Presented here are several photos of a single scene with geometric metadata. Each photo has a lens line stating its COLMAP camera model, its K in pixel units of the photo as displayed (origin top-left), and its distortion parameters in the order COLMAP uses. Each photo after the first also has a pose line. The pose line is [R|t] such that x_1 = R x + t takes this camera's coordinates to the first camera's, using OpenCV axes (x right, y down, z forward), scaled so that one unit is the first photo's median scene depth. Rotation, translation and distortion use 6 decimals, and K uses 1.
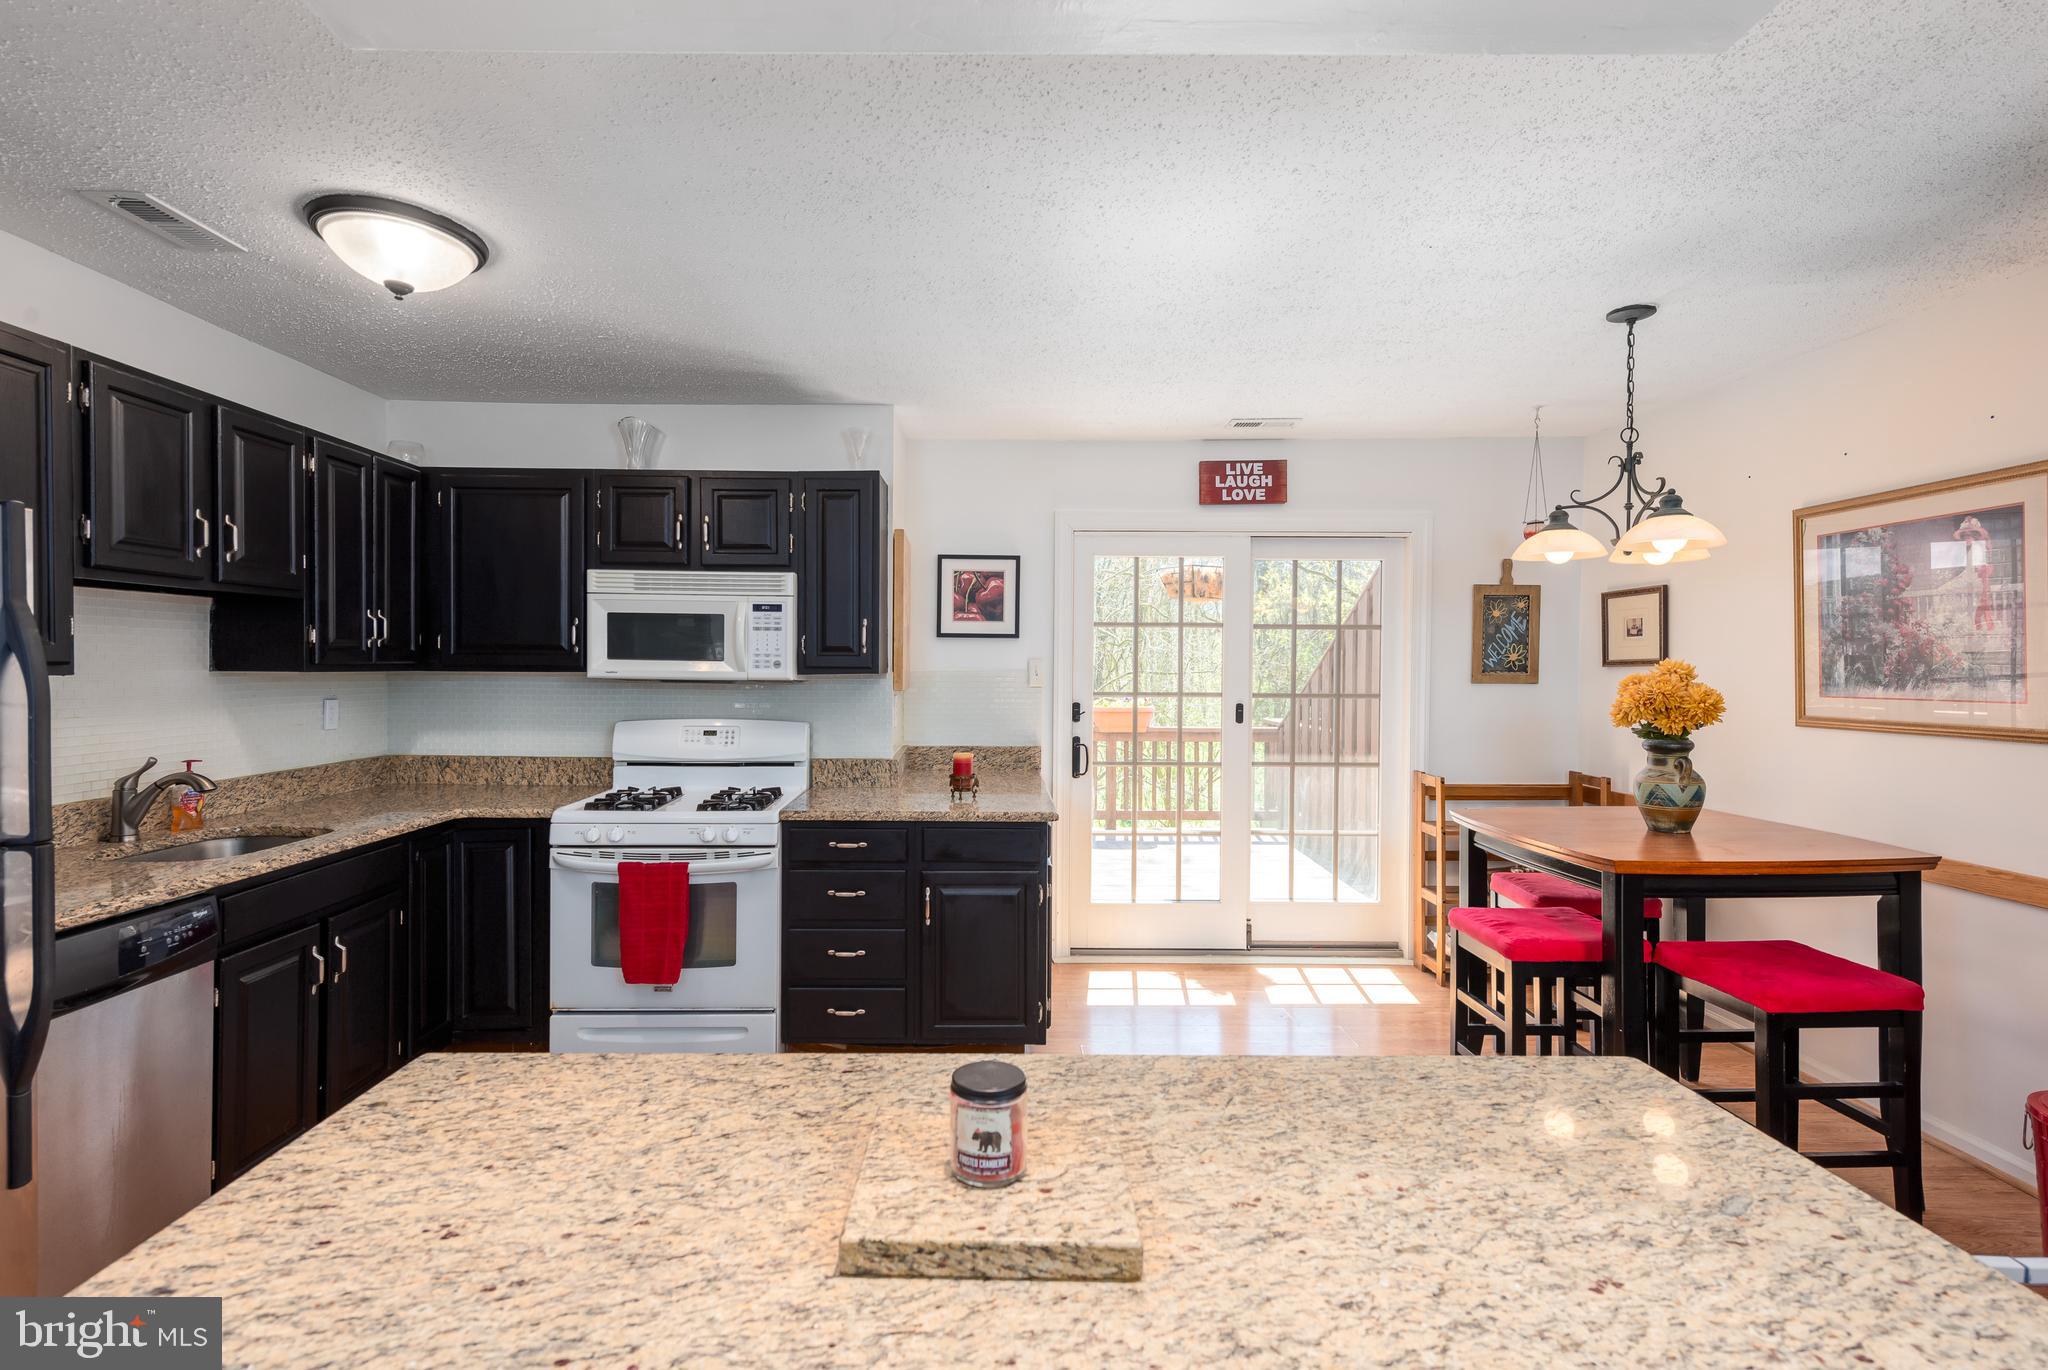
lens RADIAL K [[971.1, 0, 979.3], [0, 971.1, 676.7], [0, 0, 1]] dist [0.010529, -0.001517]
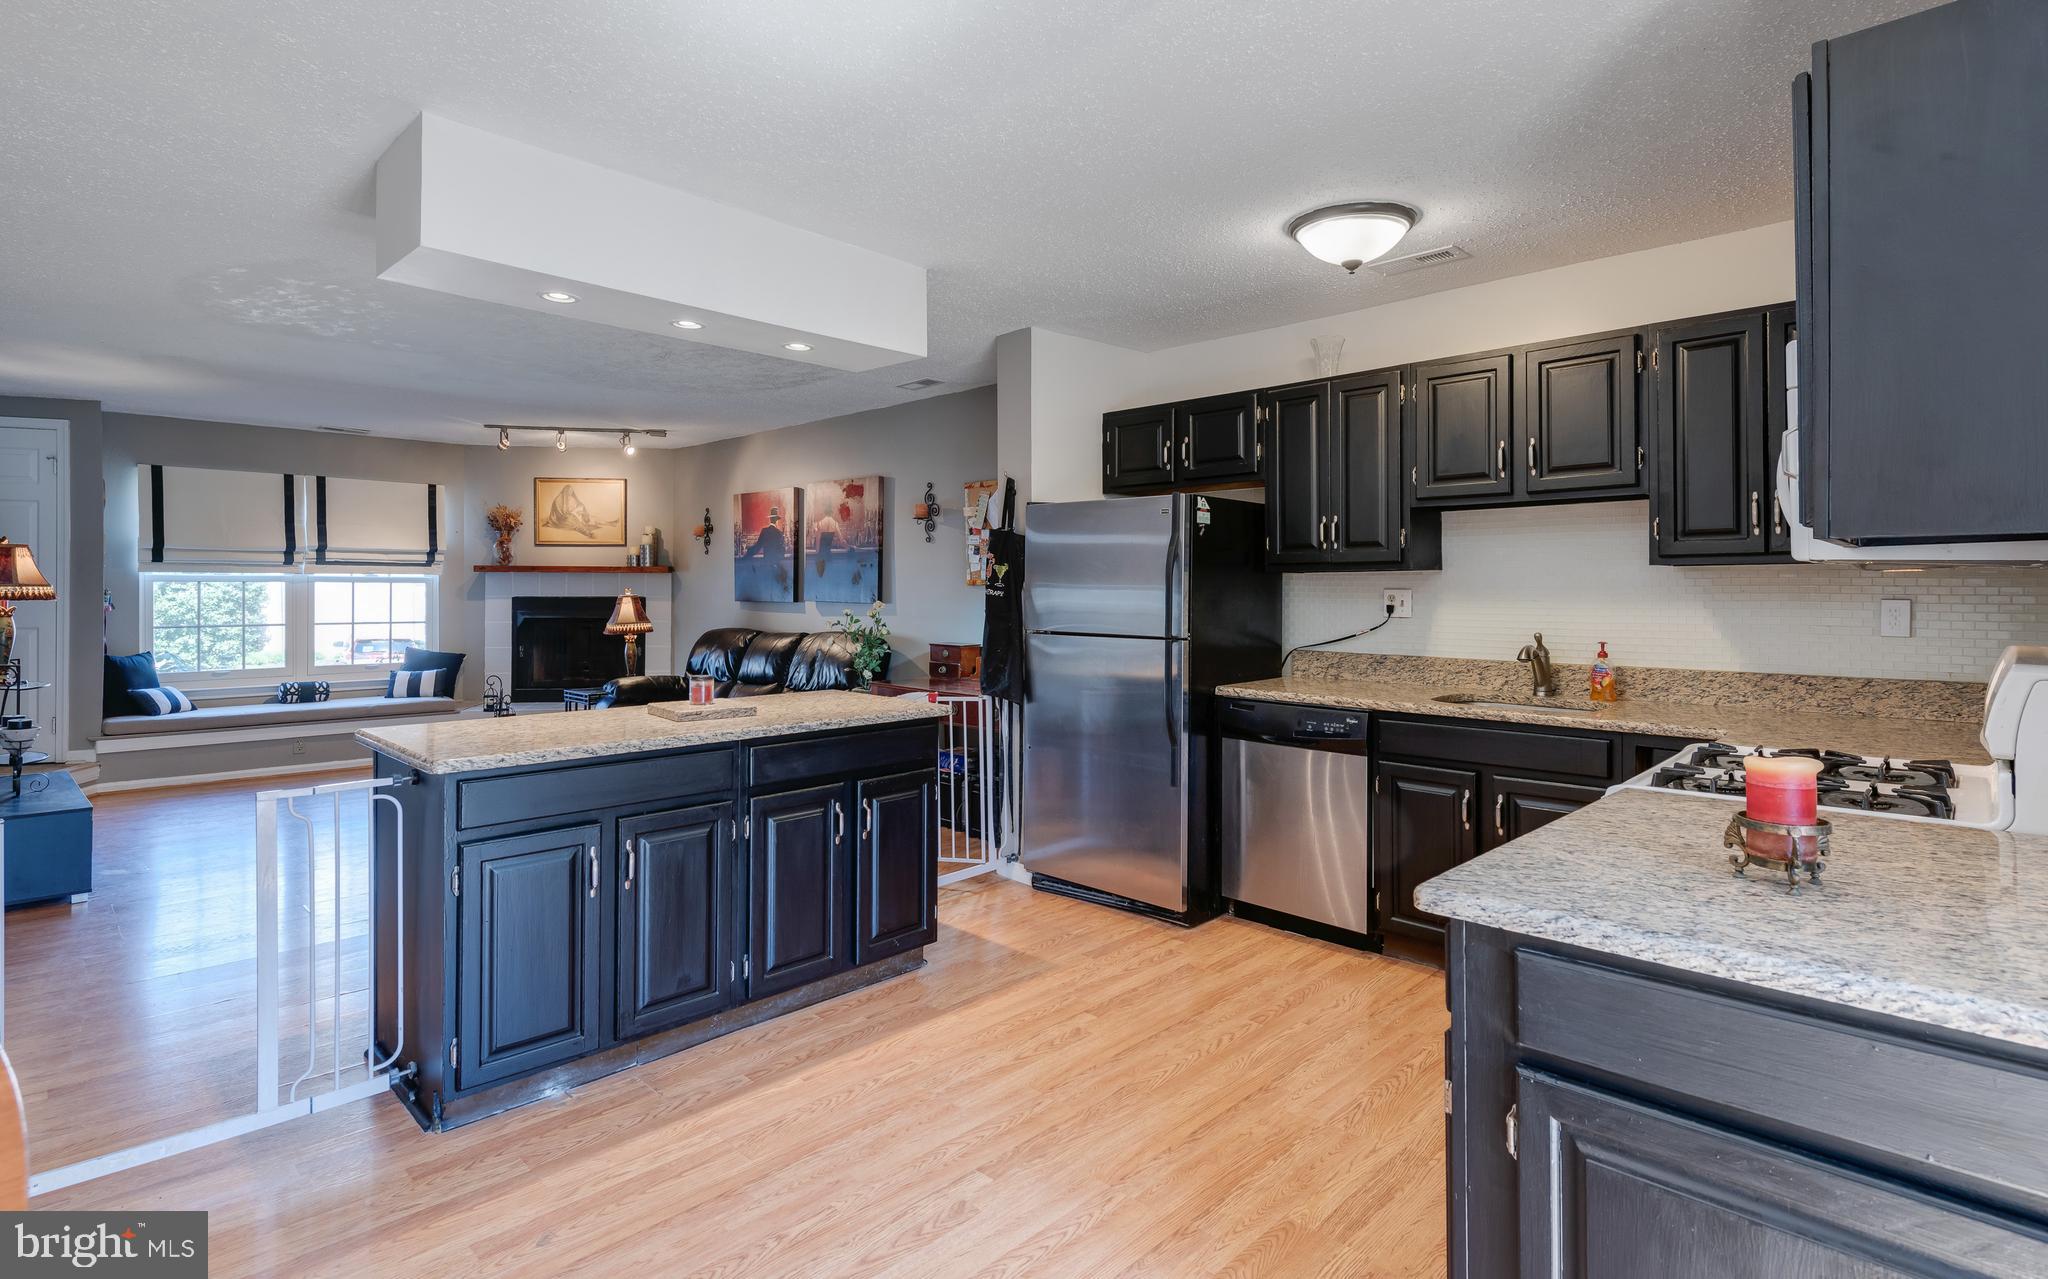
lens RADIAL K [[1001.4, 0, 1020.4], [0, 1001.4, 589.9], [0, 0, 1]] dist [0.011497, -0.007010]
pose [[-0.699989, -0.006946, -0.714120, 0.437396], [-0.014221, 0.999890, 0.004214, 0.021678], [0.714012, 0.013105, -0.700011, 1.072213]]
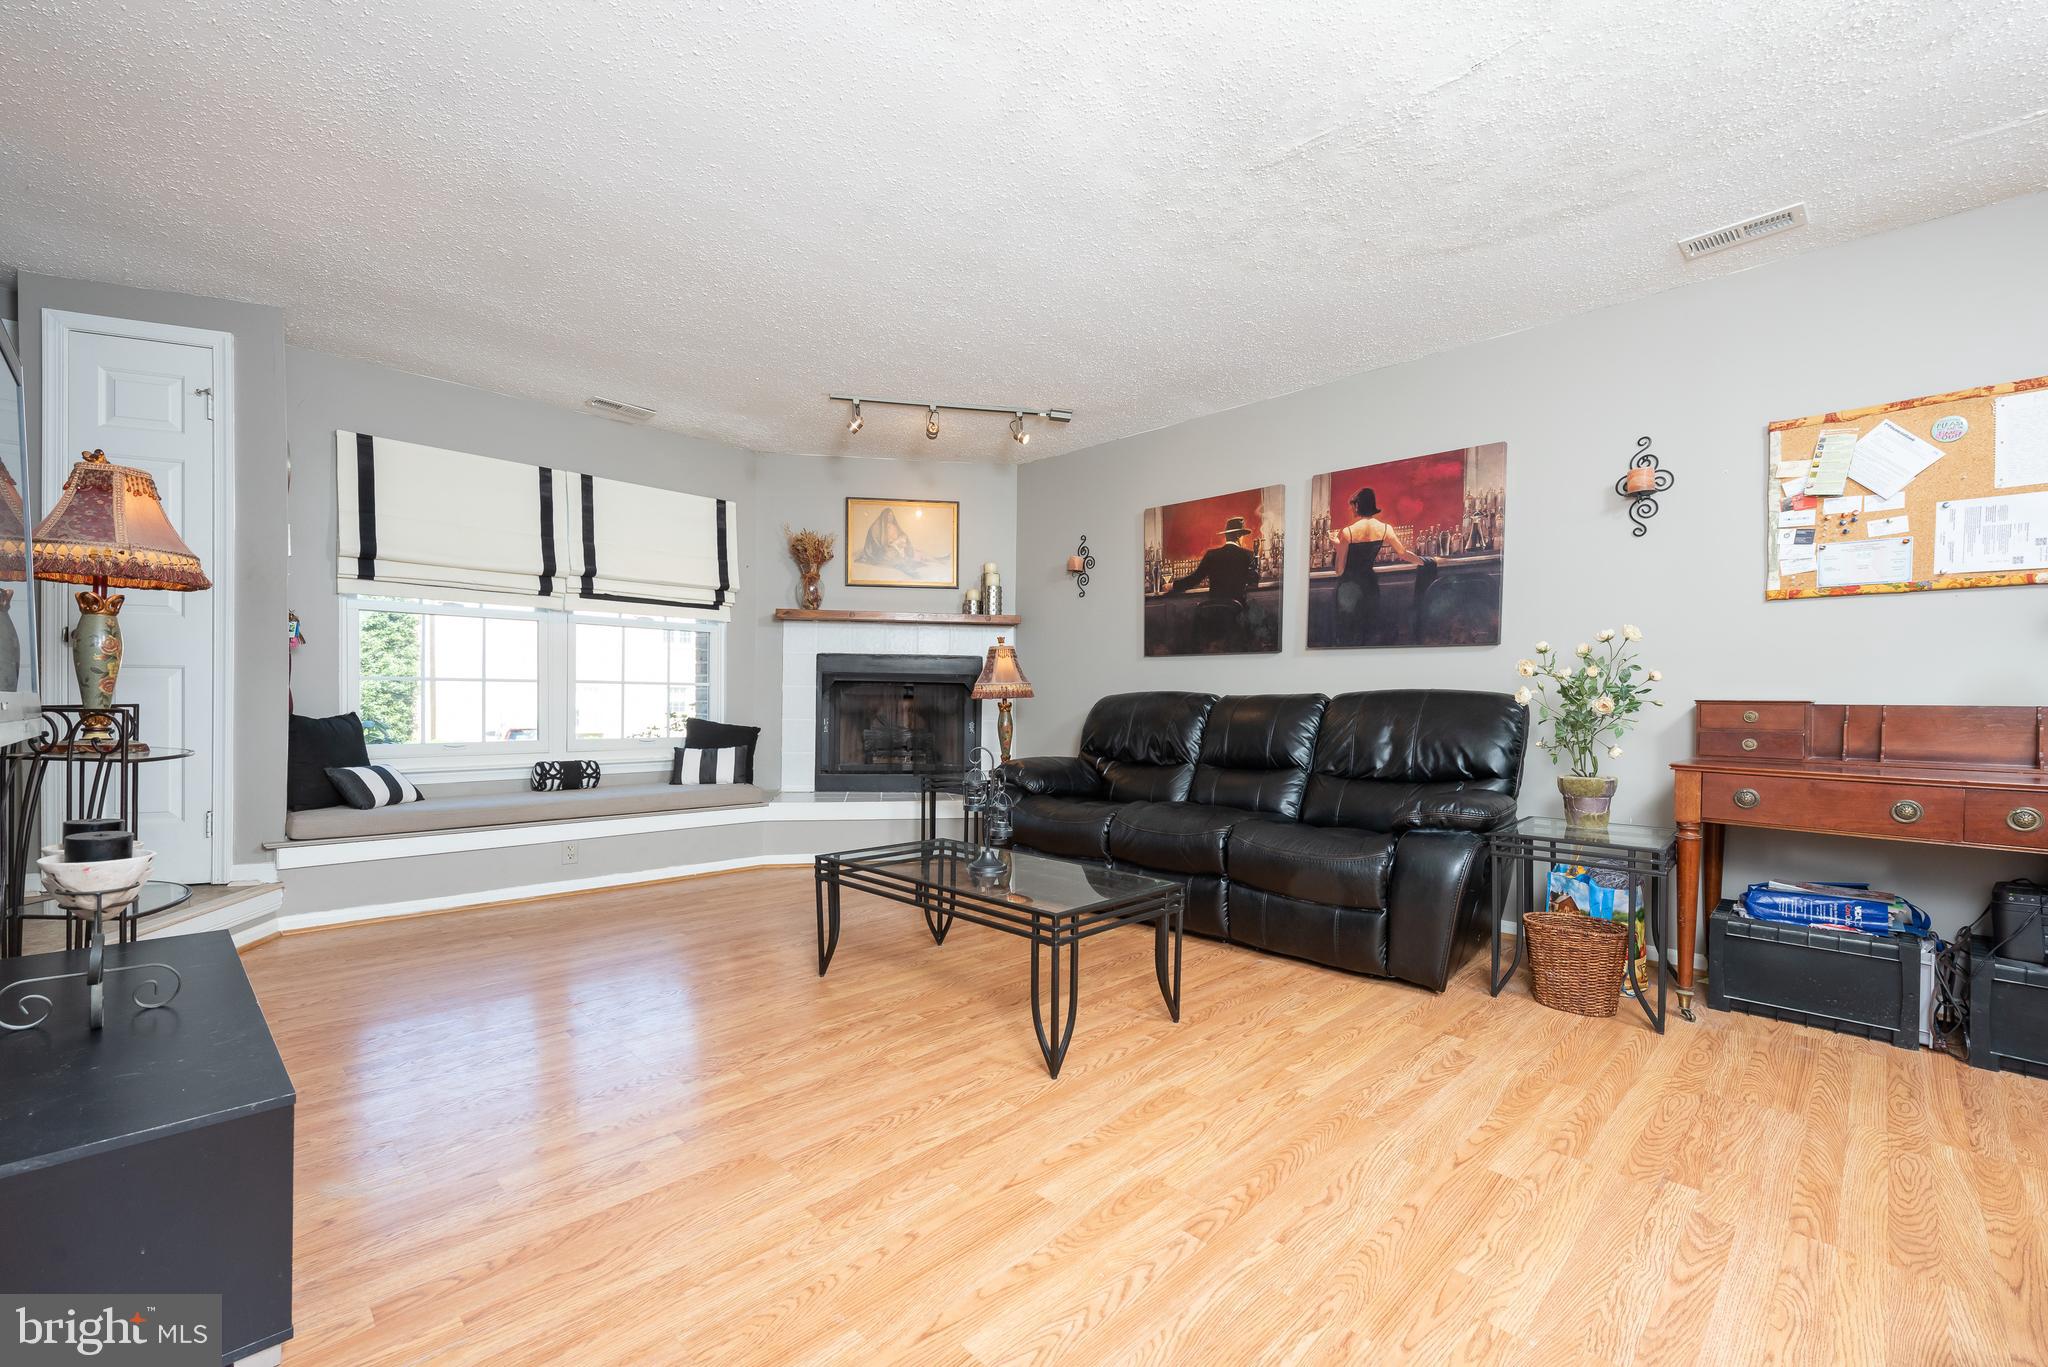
lens RADIAL K [[849.0, 0, 1035.6], [0, 849.0, 705.6], [0, 0, 1]] dist [0.008004, -0.003084]
pose [[-0.703373, -0.006757, -0.710789, 0.391574], [-0.022443, 0.999667, 0.012705, 0.128012], [0.710467, 0.024889, -0.703290, -0.064061]]
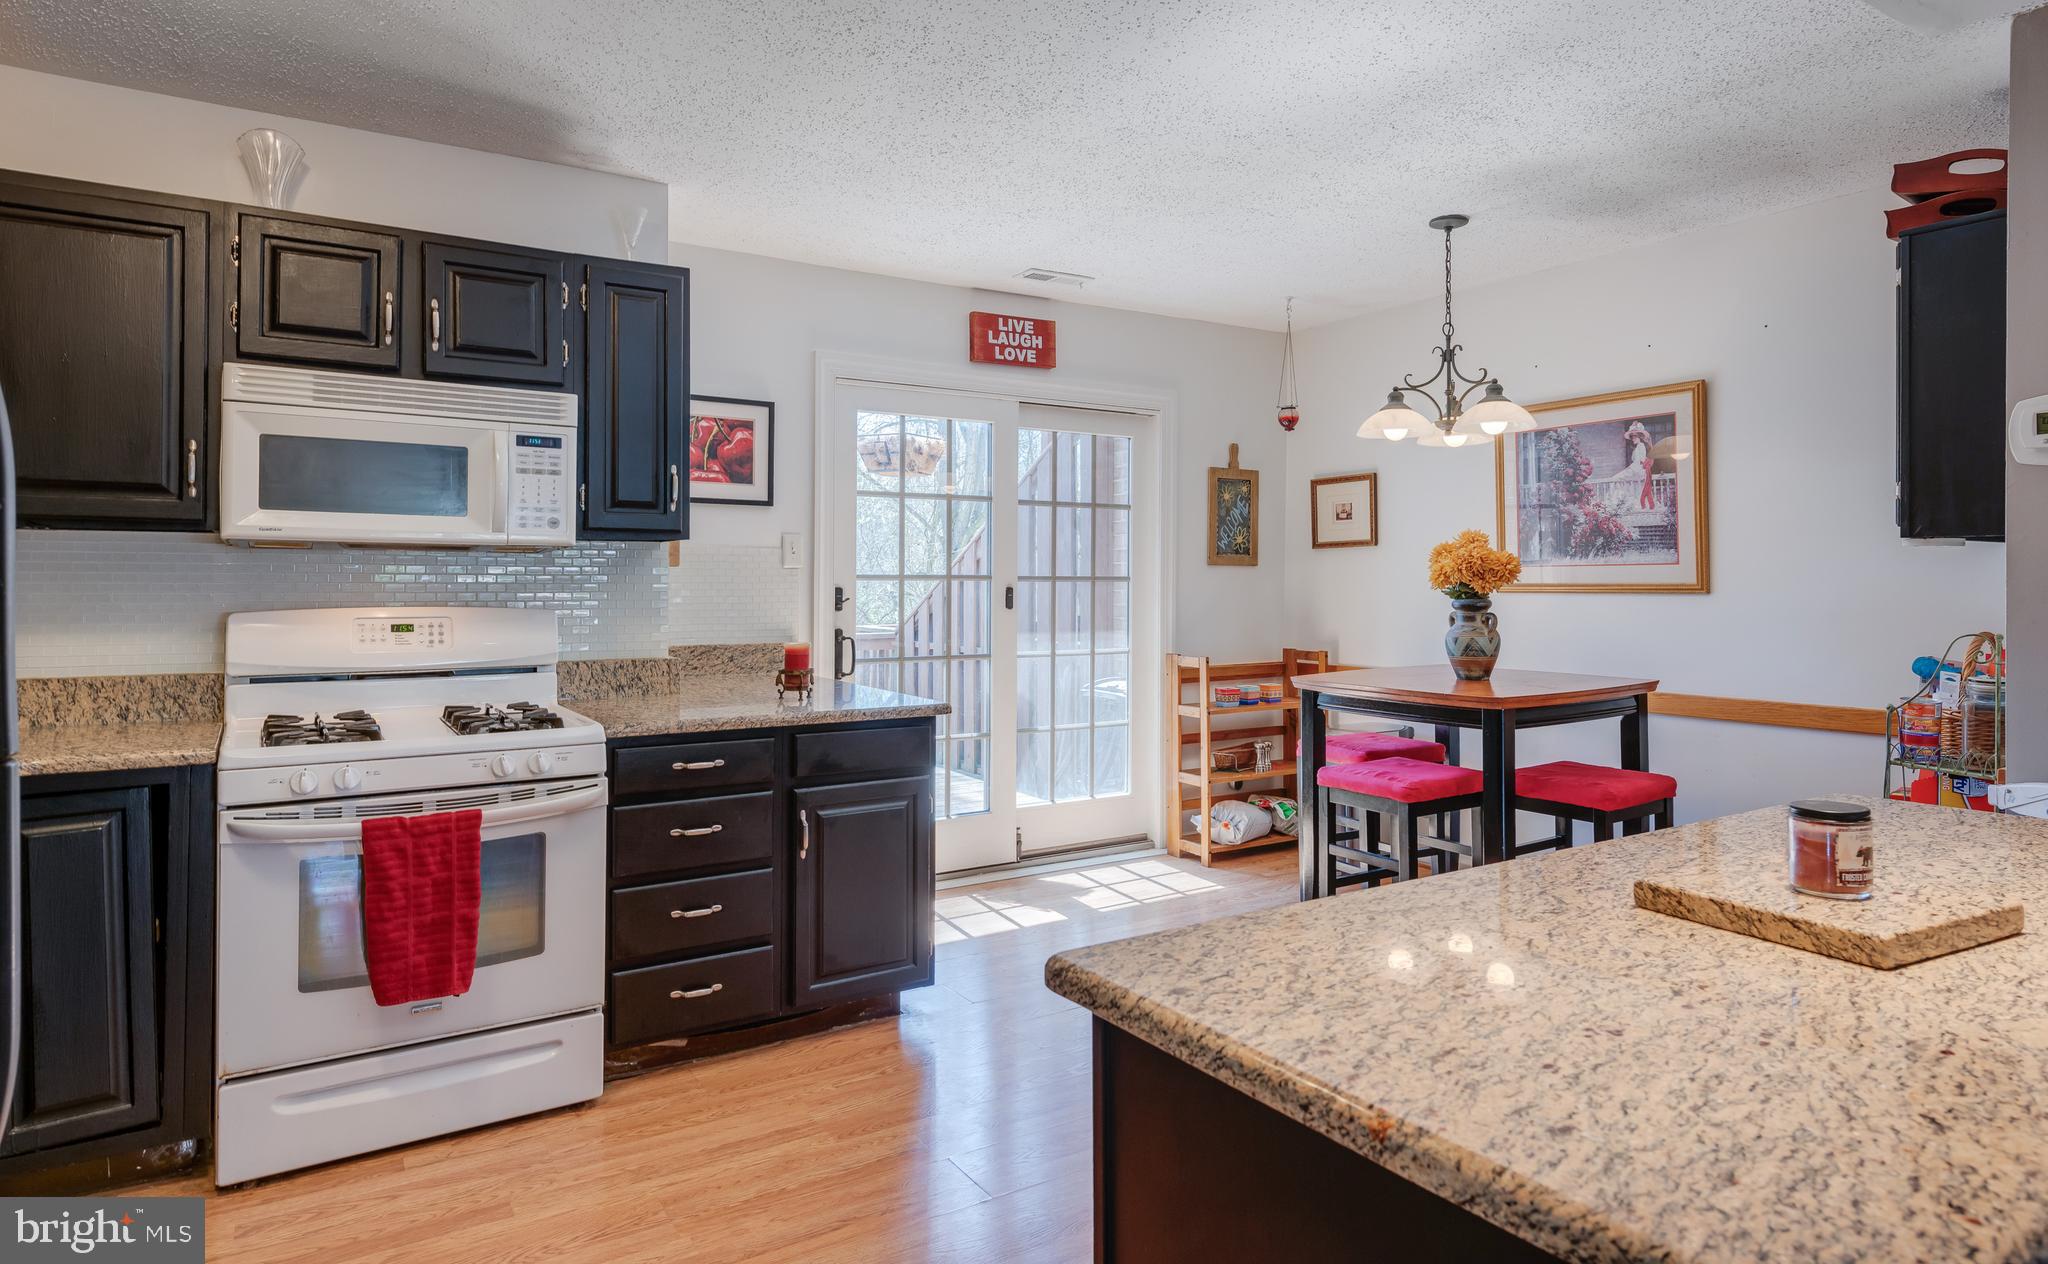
lens RADIAL K [[1179.0, 0, 1043.9], [0, 1179.0, 582.1], [0, 0, 1]] dist [0.015394, -0.007846]
pose [[0.838929, -0.004255, 0.544224, -0.374313], [0.010500, 0.999910, -0.008369, 0.040726], [-0.544139, 0.012735, 0.838898, 0.091164]]
